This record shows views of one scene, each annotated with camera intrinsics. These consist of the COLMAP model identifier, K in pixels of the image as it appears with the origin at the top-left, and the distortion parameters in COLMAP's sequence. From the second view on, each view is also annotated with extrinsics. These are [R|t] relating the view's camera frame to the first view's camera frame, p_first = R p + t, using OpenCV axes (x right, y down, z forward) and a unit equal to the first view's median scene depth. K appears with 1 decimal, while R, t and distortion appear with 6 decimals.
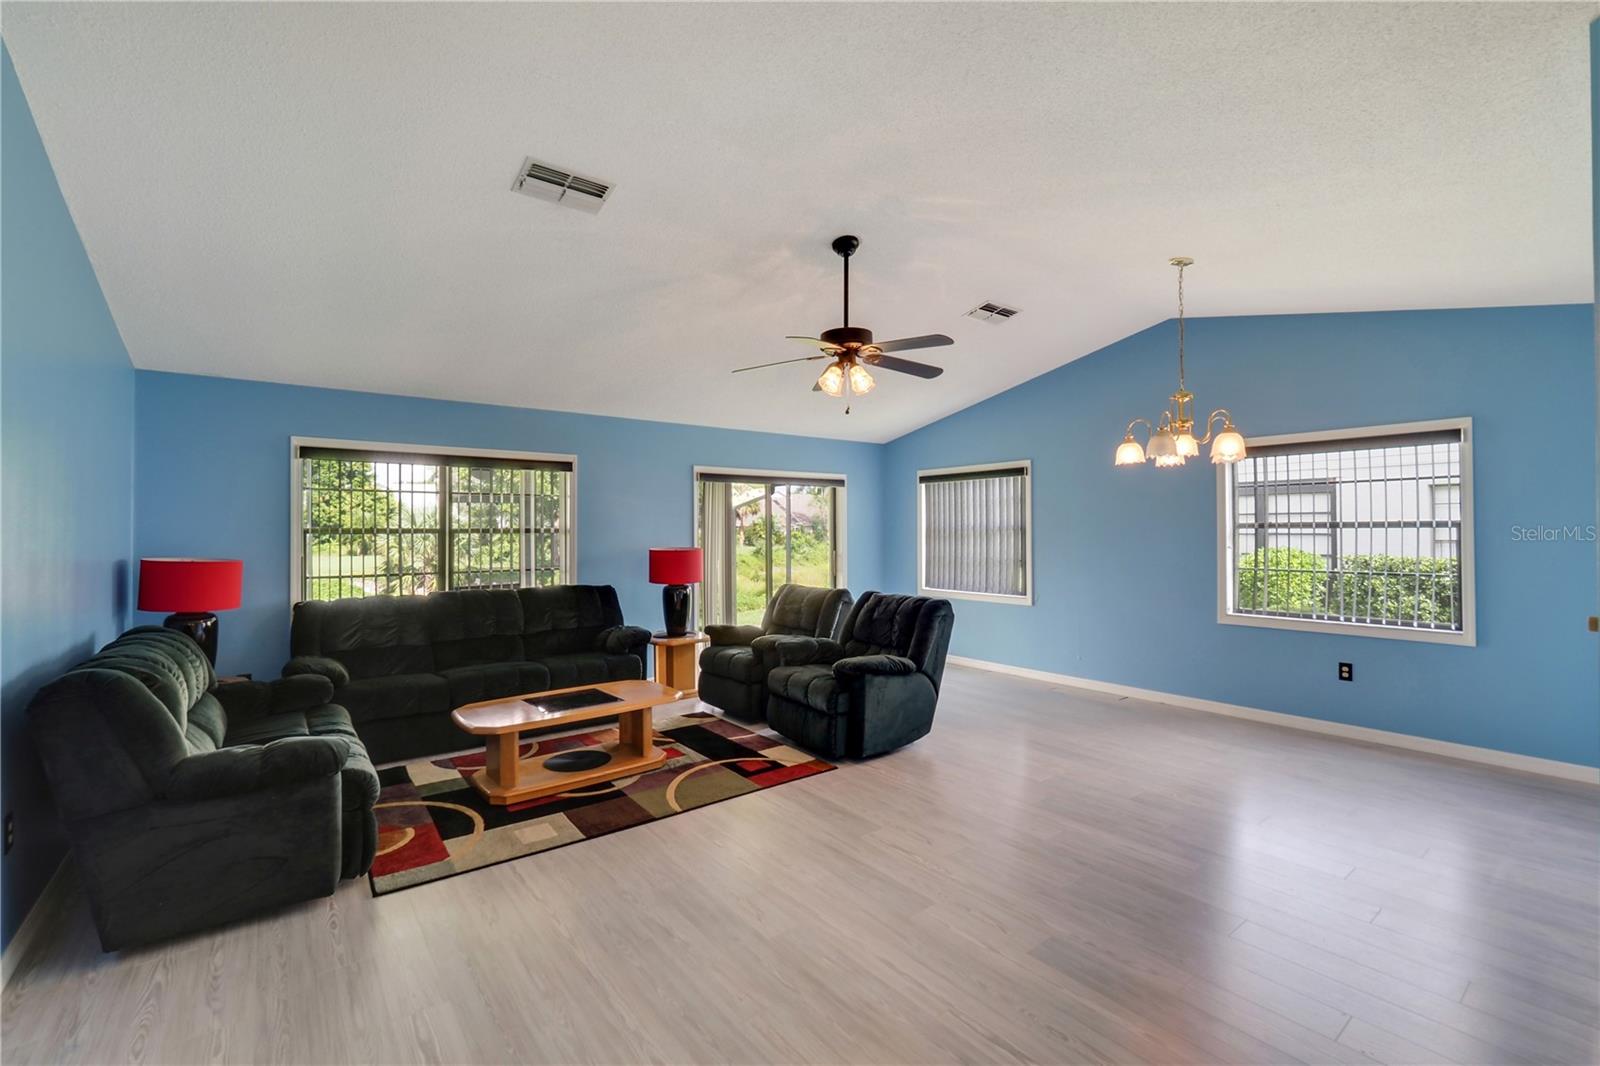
lens RADIAL K [[683.5, 0, 802.7], [0, 683.5, 528.8], [0, 0, 1]] dist [-0.007401, -0.000095]
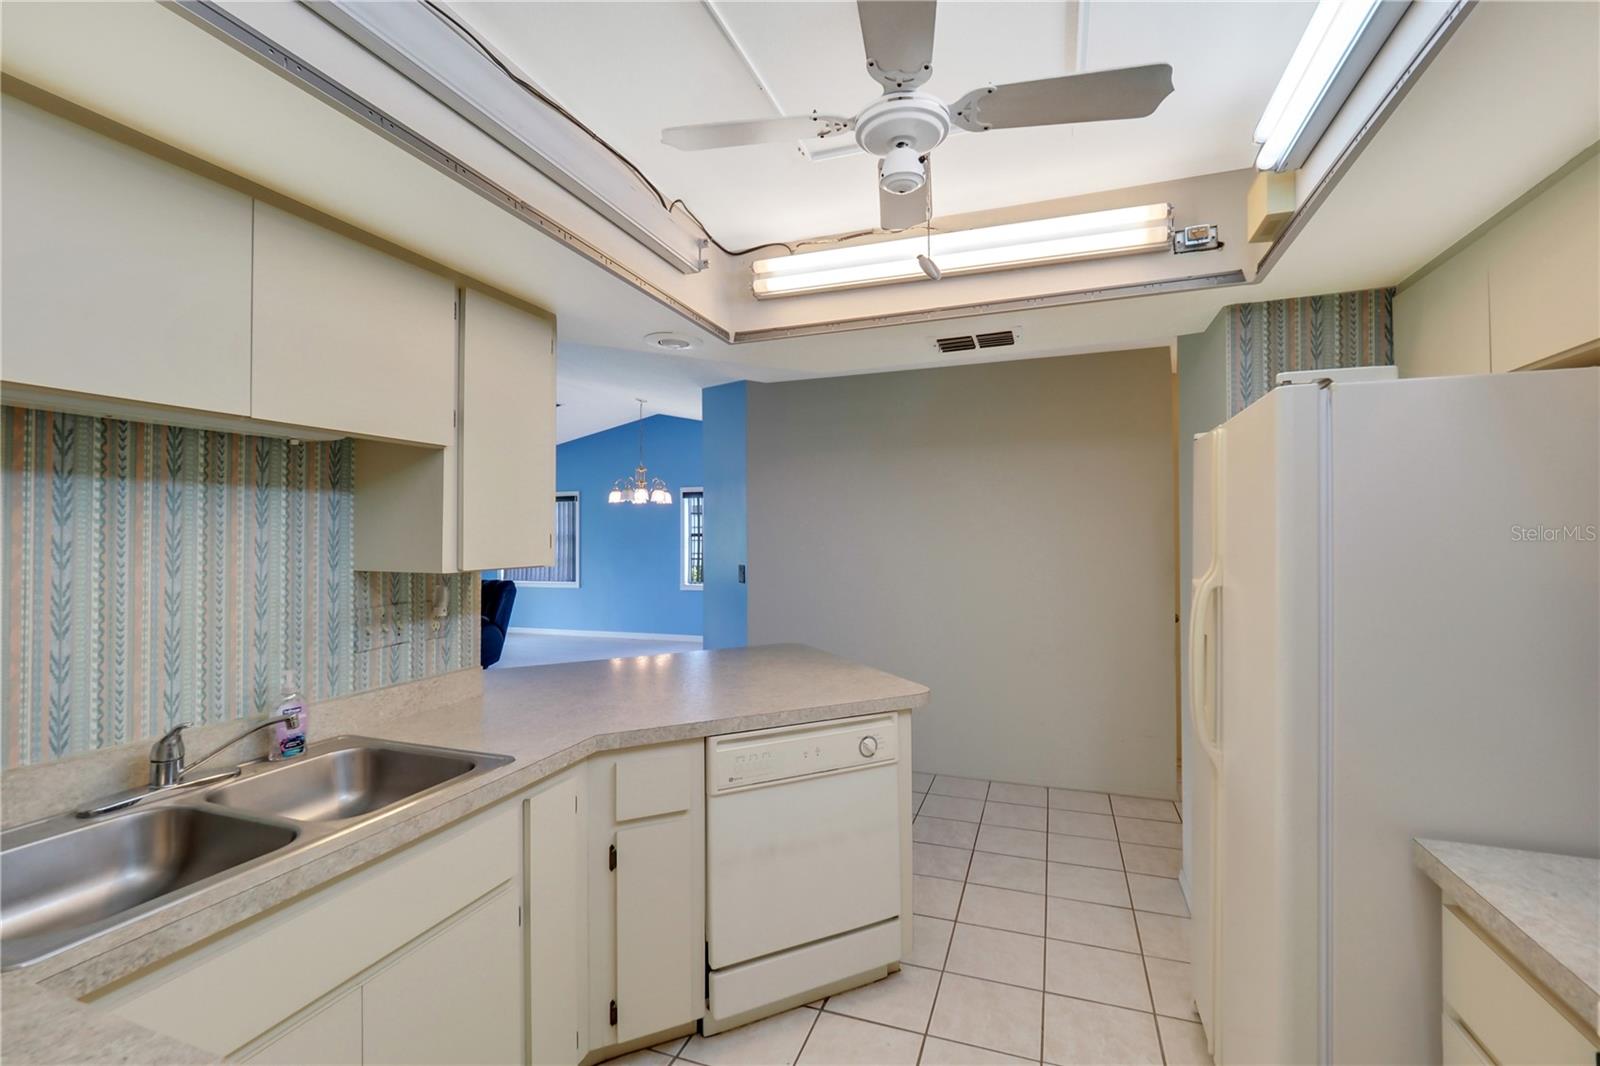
lens RADIAL K [[683.5, 0, 802.7], [0, 683.5, 528.8], [0, 0, 1]] dist [-0.007401, -0.000095]
pose [[0.845947, 0.009292, 0.533185, -0.084586], [-0.004505, 0.999937, -0.010279, -0.007614], [-0.533247, 0.006293, 0.845936, -0.886052]]
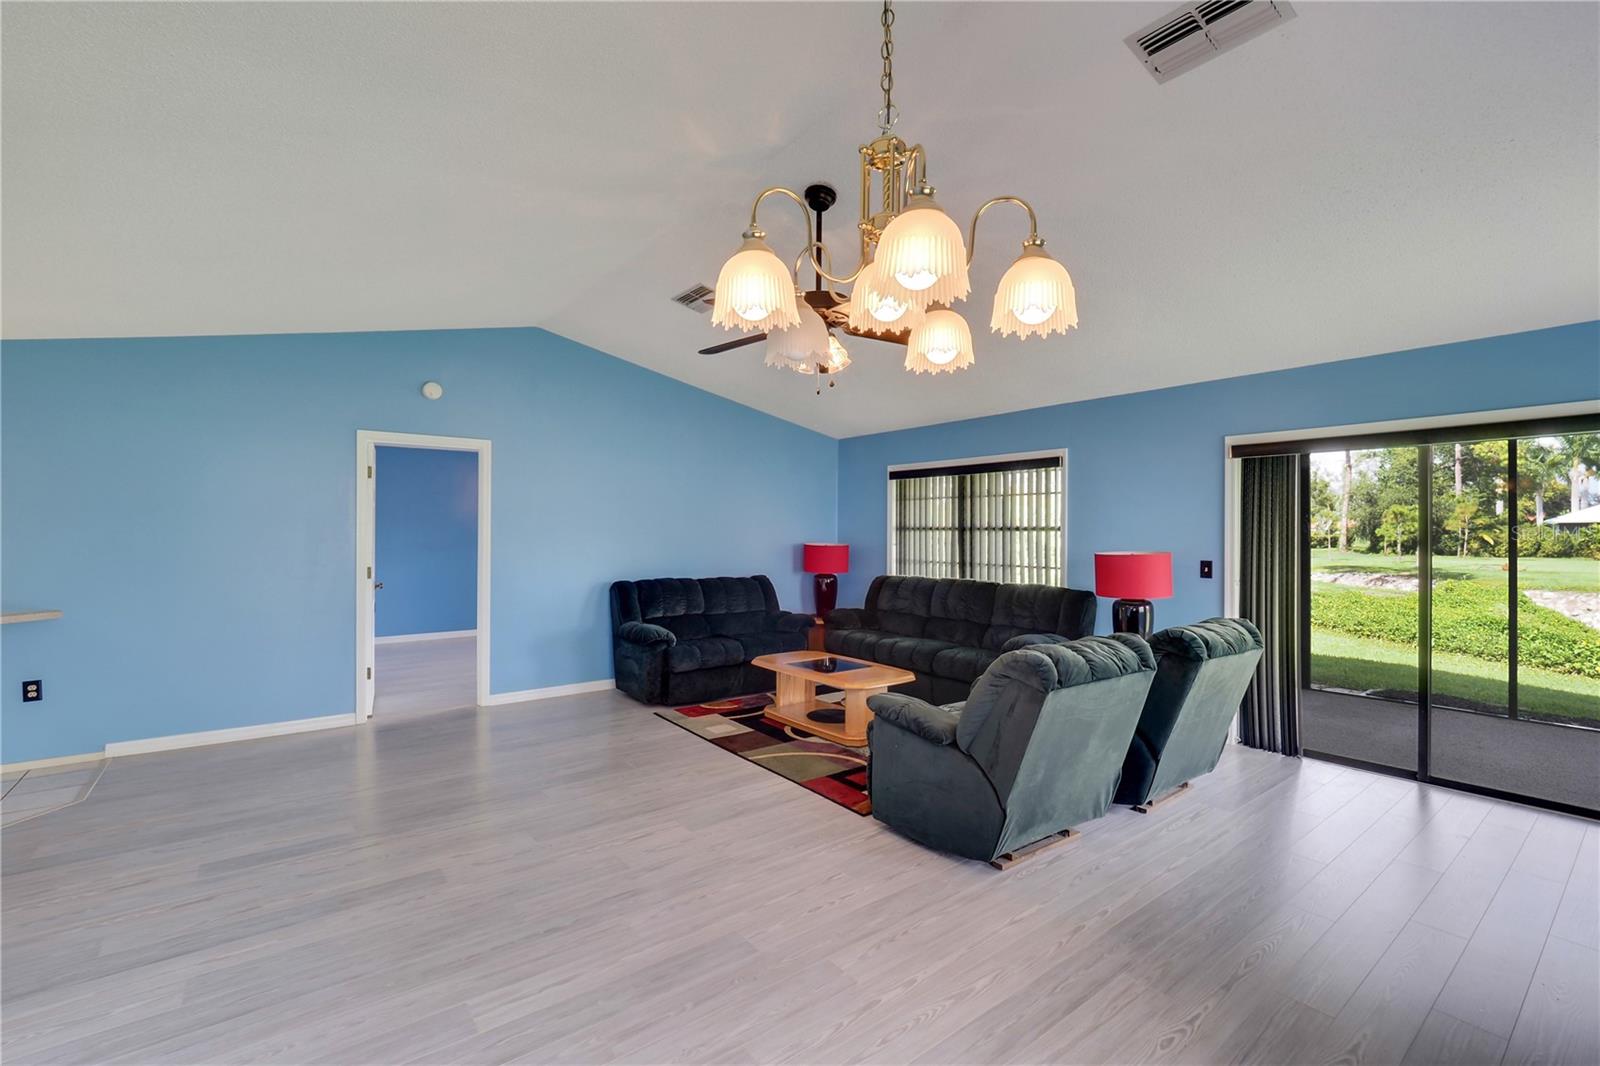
lens RADIAL K [[683.5, 0, 802.7], [0, 683.5, 528.8], [0, 0, 1]] dist [-0.007401, -0.000095]
pose [[0.001369, 0.004440, -0.999989, 0.900875], [0.000782, 0.999990, 0.004441, -0.003183], [0.999999, -0.000788, 0.001365, 0.945195]]
